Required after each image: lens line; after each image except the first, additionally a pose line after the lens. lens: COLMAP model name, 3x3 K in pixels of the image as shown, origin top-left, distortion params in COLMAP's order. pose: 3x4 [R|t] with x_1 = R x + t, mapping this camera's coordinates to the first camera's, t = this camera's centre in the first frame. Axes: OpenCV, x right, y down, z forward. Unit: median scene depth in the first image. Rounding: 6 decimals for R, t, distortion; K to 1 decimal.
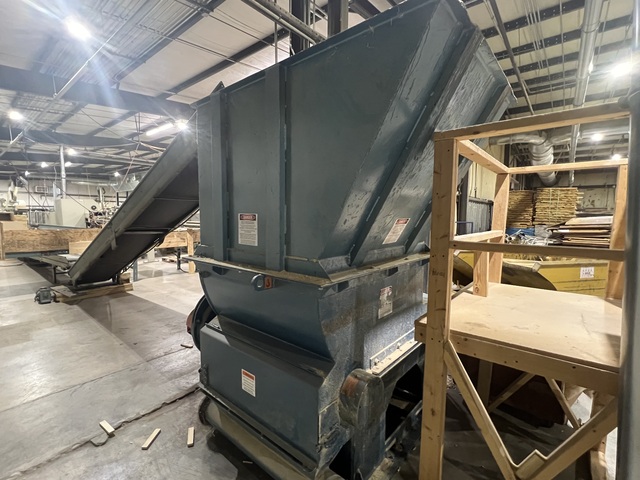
lens RADIAL K [[302.4, 0, 320.0], [0, 302.4, 240.1], [0, 0, 1]] dist [0.000159, -0.000004]
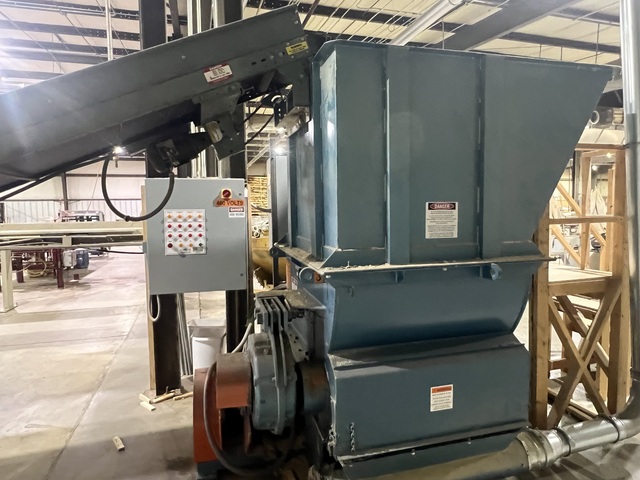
lens RADIAL K [[411.3, 0, 319.9], [0, 411.3, 237.2], [0, 0, 1]] dist [0.005174, 0.001635]
pose [[0.562237, -0.077302, 0.823355, -1.382146], [0.085467, 0.995722, 0.035123, -0.056586], [-0.822548, 0.050622, 0.566439, 0.607160]]
